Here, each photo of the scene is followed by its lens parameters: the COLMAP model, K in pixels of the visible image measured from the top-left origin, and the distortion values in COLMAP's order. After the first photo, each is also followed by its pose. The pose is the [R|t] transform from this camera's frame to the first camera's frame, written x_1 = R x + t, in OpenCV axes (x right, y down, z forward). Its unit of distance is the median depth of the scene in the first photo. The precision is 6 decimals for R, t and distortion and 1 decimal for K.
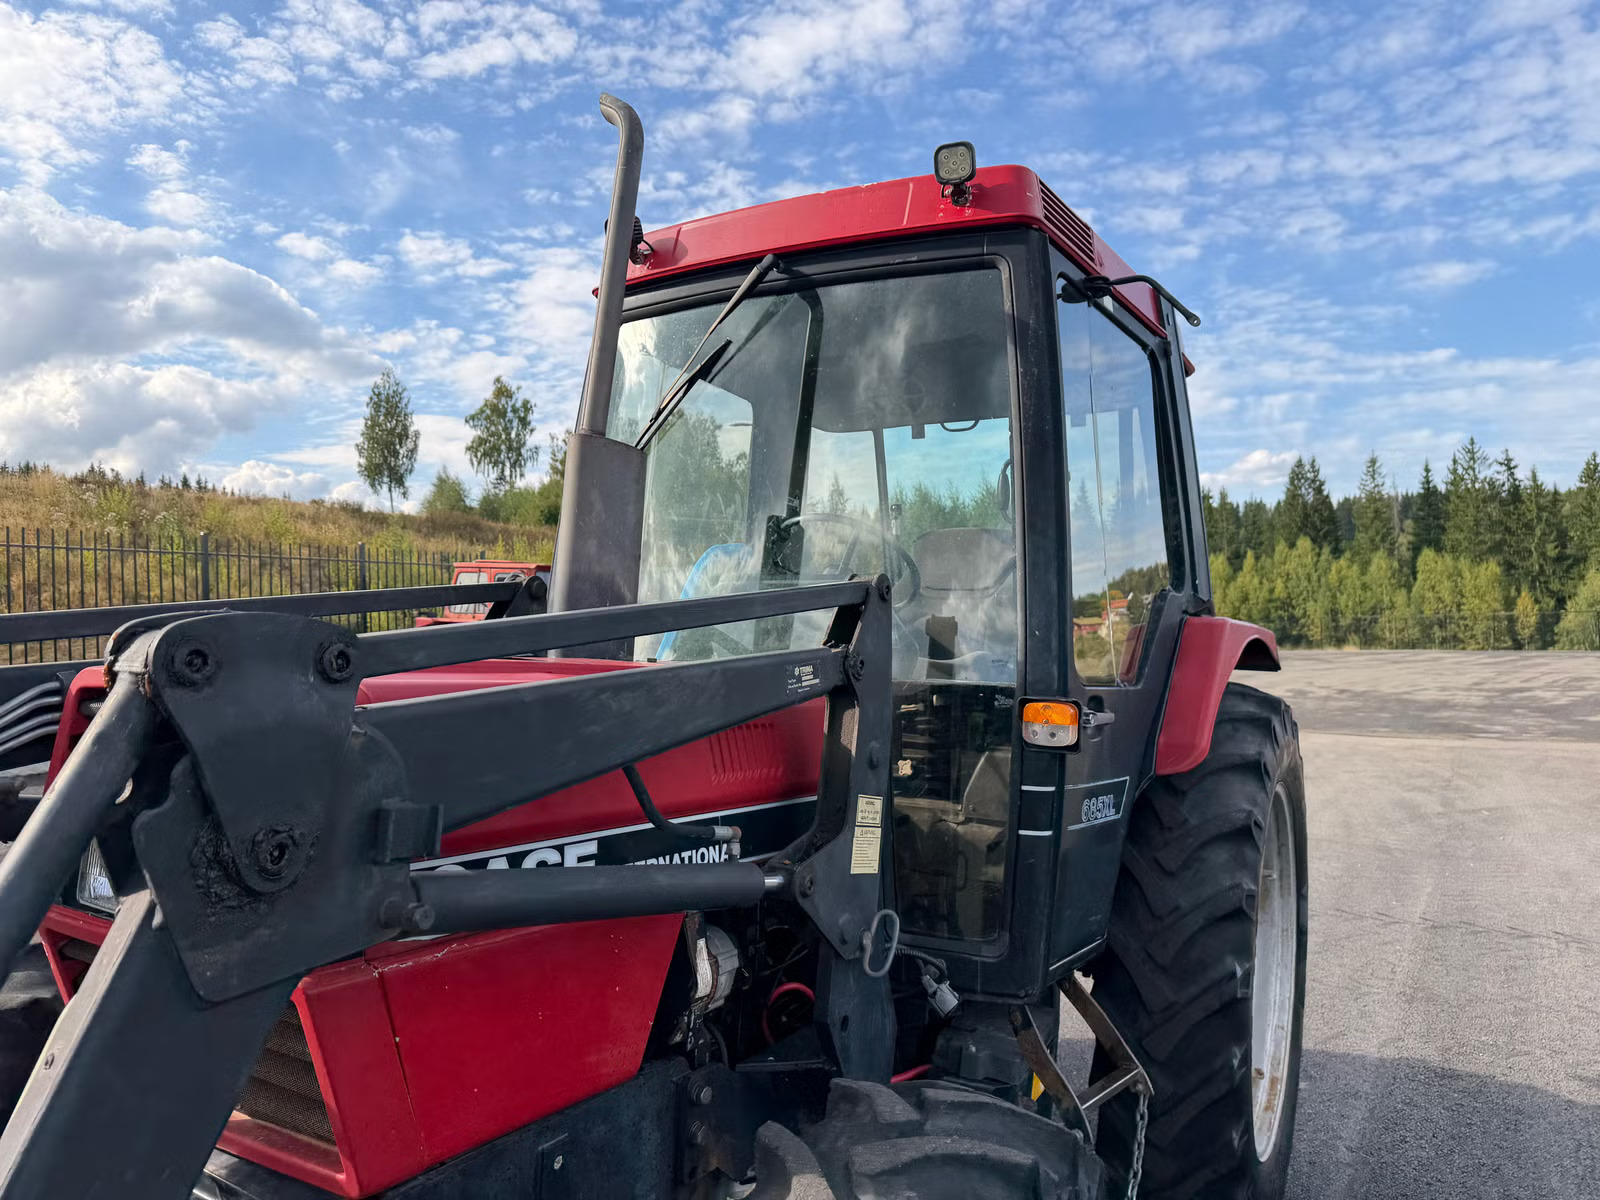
lens RADIAL K [[1138.7, 0, 827.4], [0, 1138.7, 539.3], [0, 0, 1]] dist [-0.002644, -0.001740]
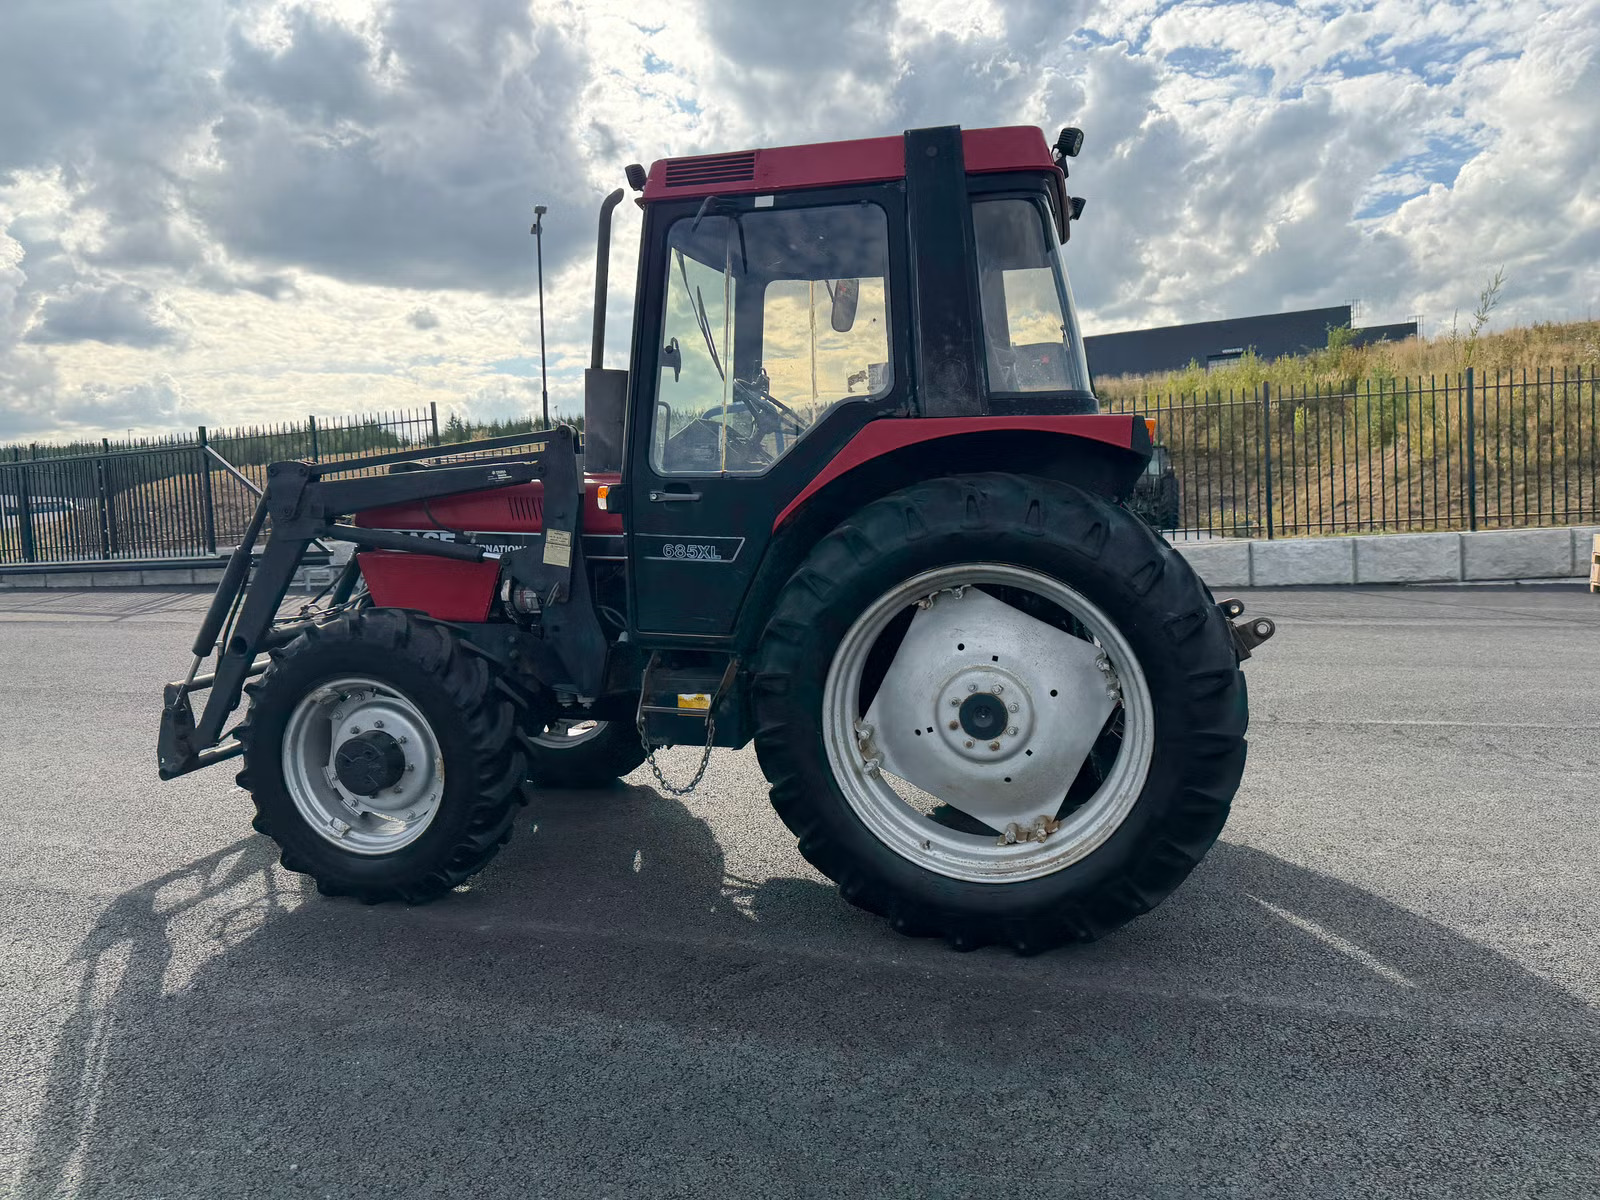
lens RADIAL K [[1124.7, 0, 780.2], [0, 1124.7, 620.4], [0, 0, 1]] dist [0.020847, -0.021322]
pose [[0.254309, 0.093087, -0.962633, 0.072332], [0.110082, 0.986102, 0.124438, 0.005559], [0.960838, -0.137614, 0.240527, 0.027626]]
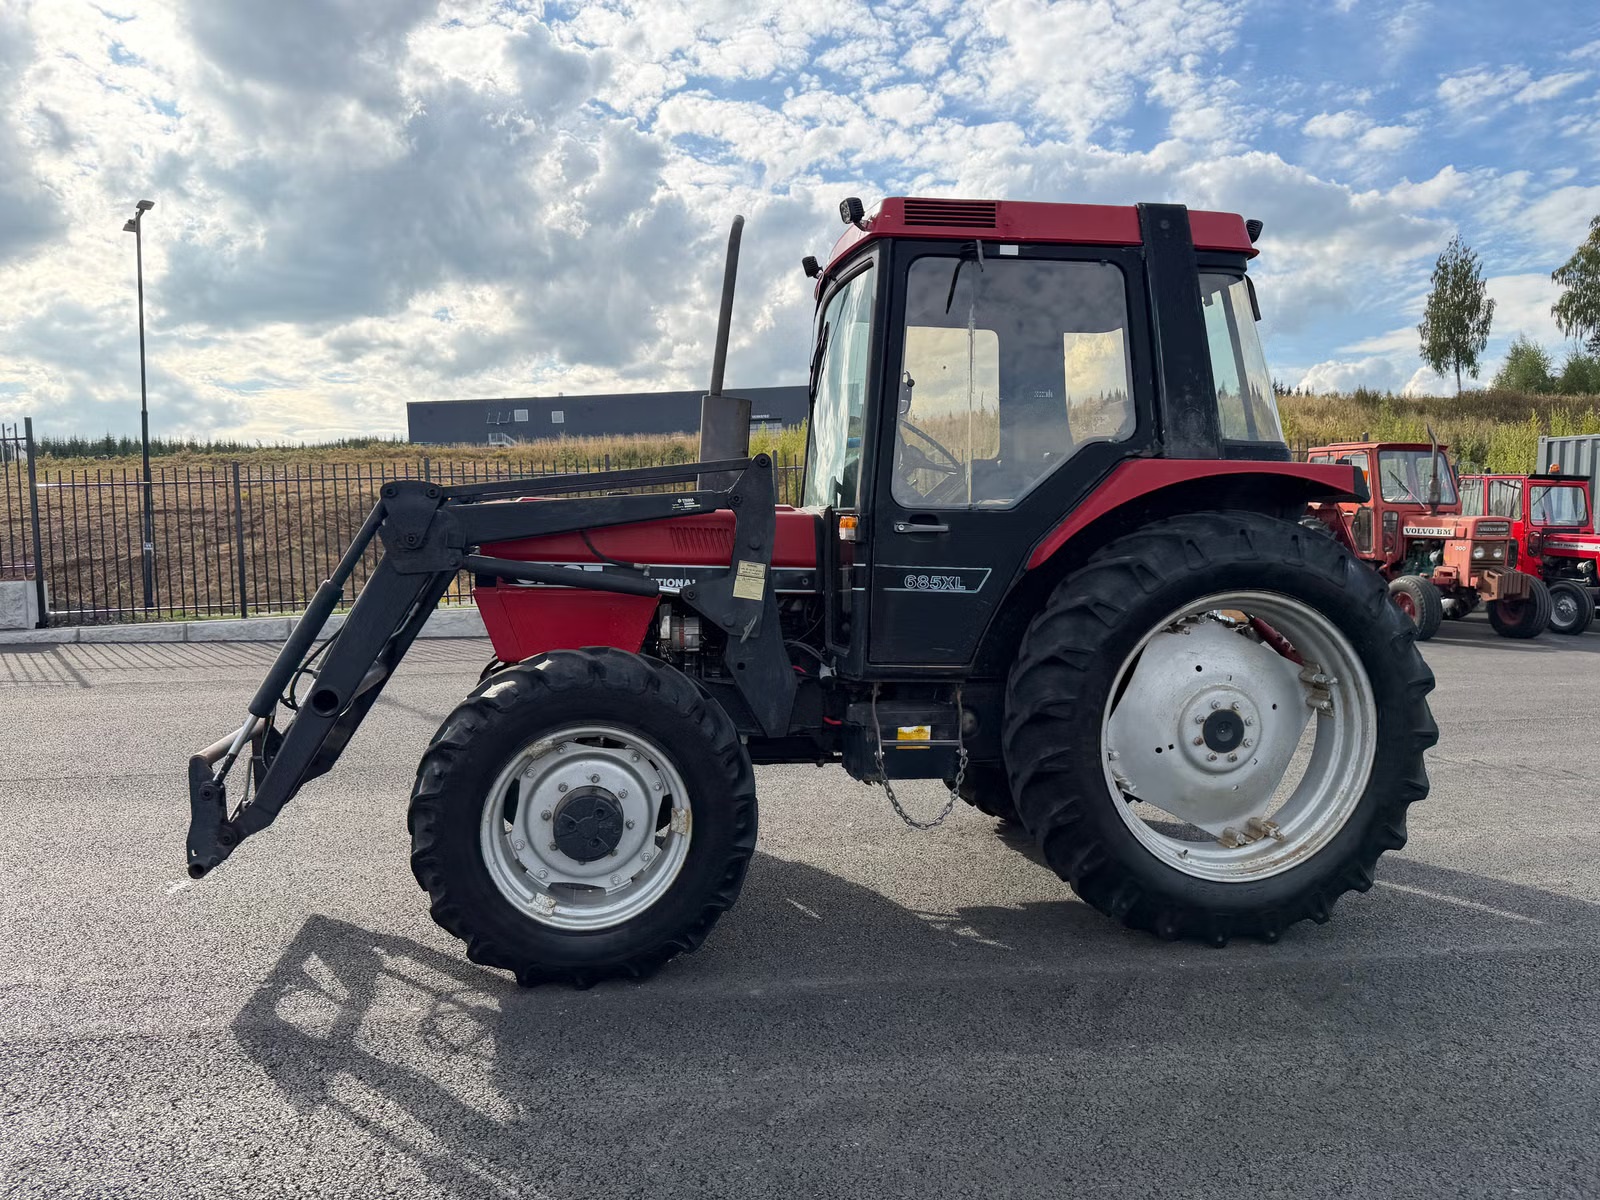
lens RADIAL K [[1124.7, 0, 779.5], [0, 1124.7, 619.0], [0, 0, 1]] dist [0.020847, -0.021322]
pose [[0.618518, 0.044674, -0.784499, 0.054104], [0.081886, 0.989282, 0.120896, 0.002630], [0.781492, -0.139016, 0.608231, -0.007380]]
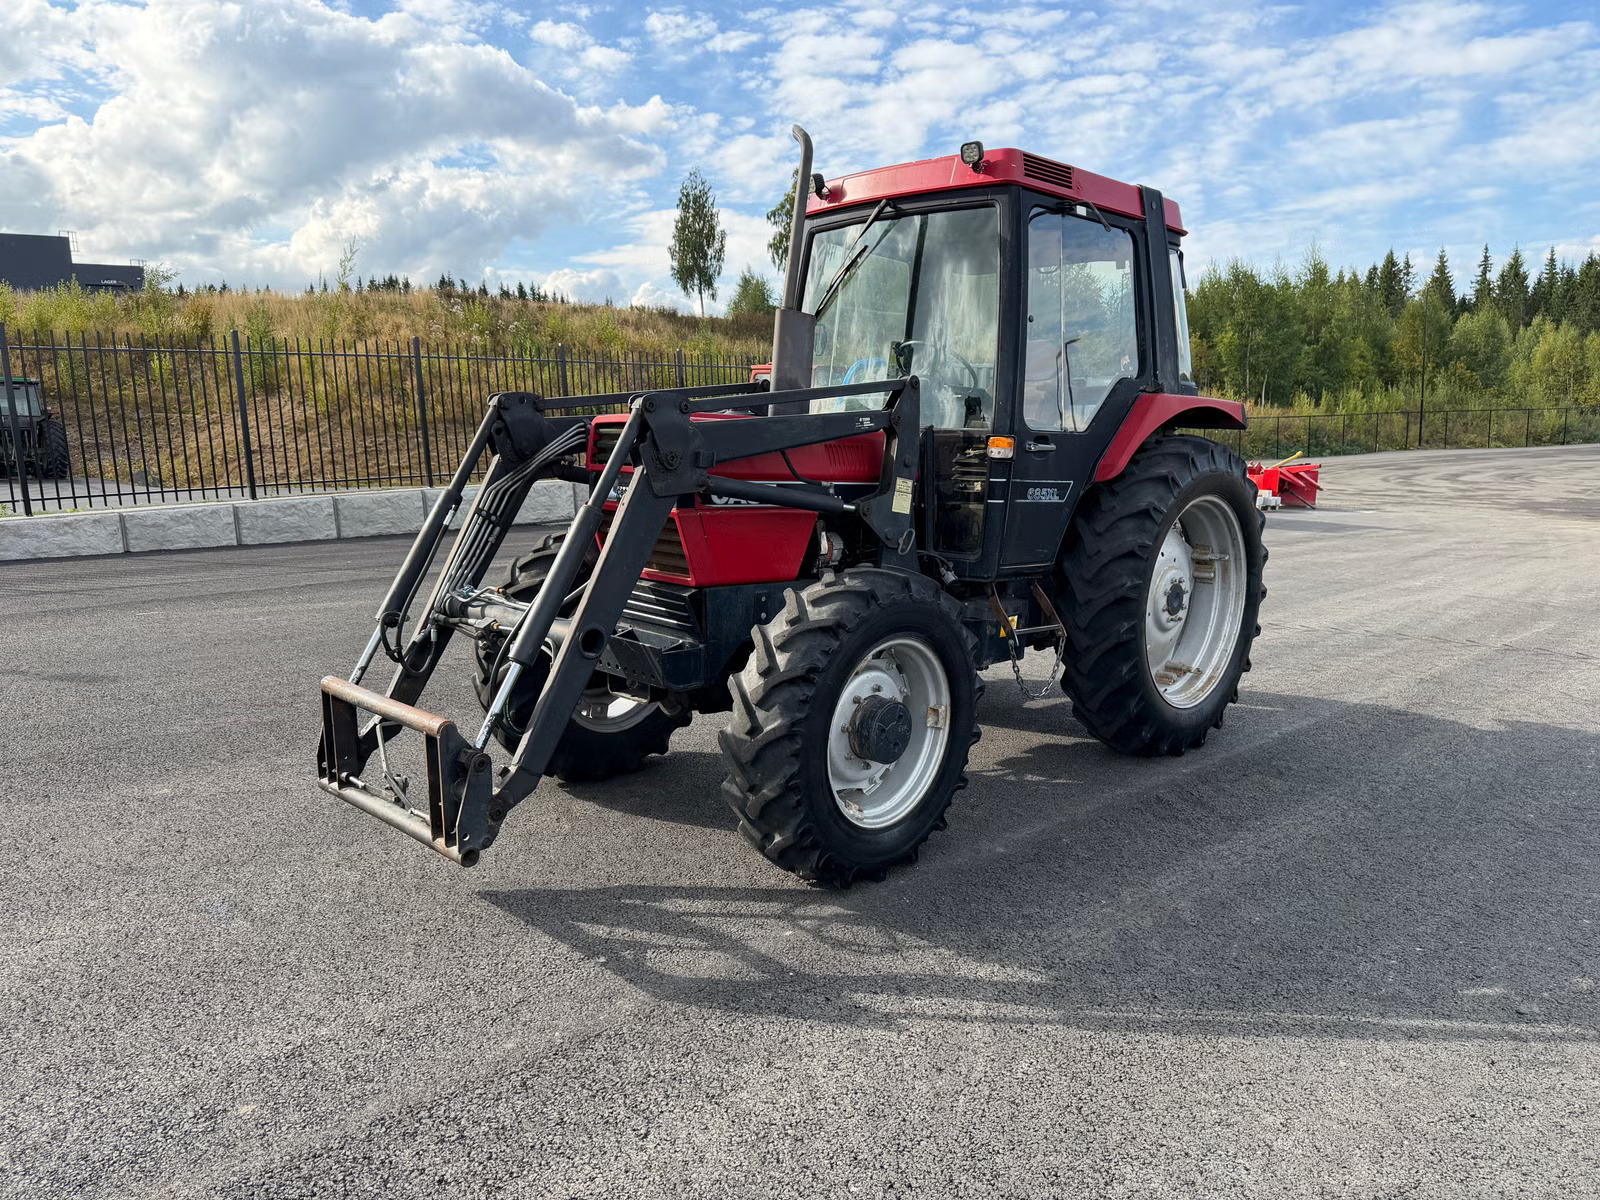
lens RADIAL K [[1124.7, 0, 791.6], [0, 1124.7, 634.4], [0, 0, 1]] dist [0.020847, -0.021322]
pose [[0.966139, 0.042971, -0.254418, 0.012847], [0.024912, 0.965893, 0.257741, -0.001794], [0.256816, -0.255352, 0.932117, -0.038938]]
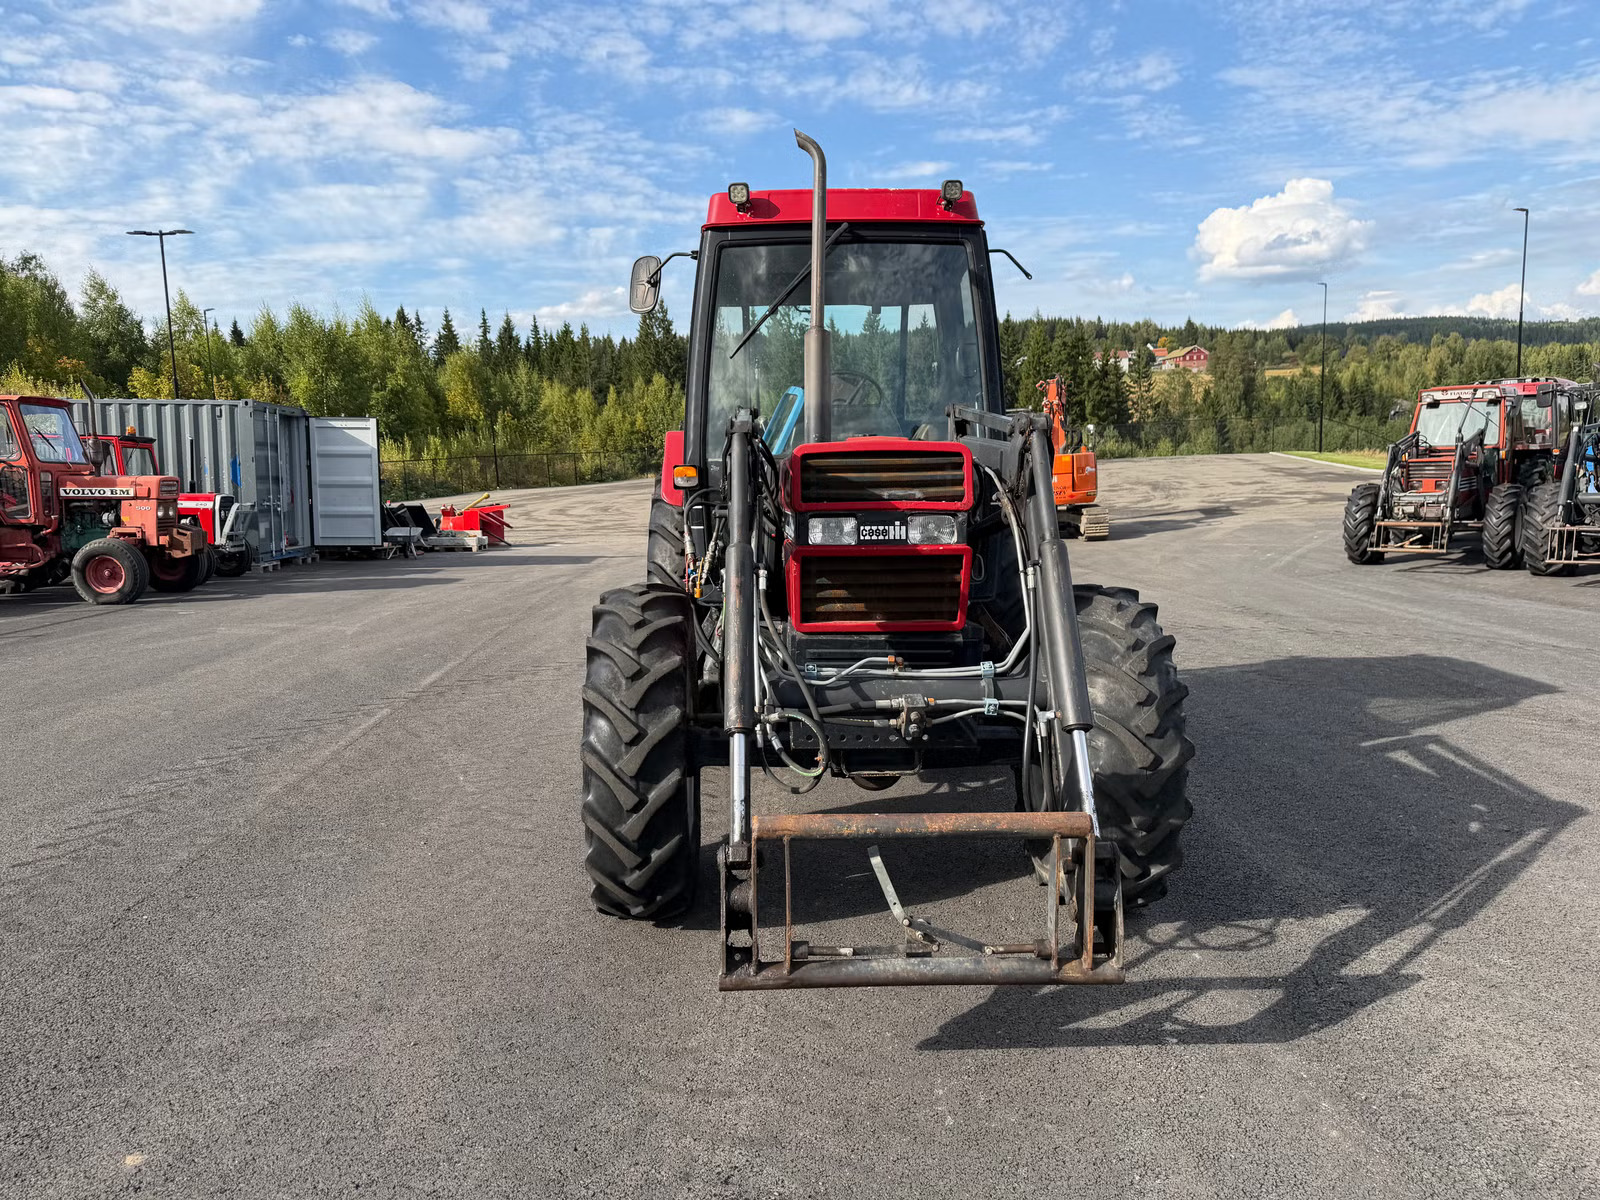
lens RADIAL K [[1139.1, 0, 787.4], [0, 1139.1, 617.1], [0, 0, 1]] dist [0.016074, -0.022954]
pose [[0.854787, -0.096307, 0.509966, -0.046337], [-0.013415, 0.978203, 0.207219, -0.000710], [-0.518806, -0.183969, 0.834862, -0.023853]]
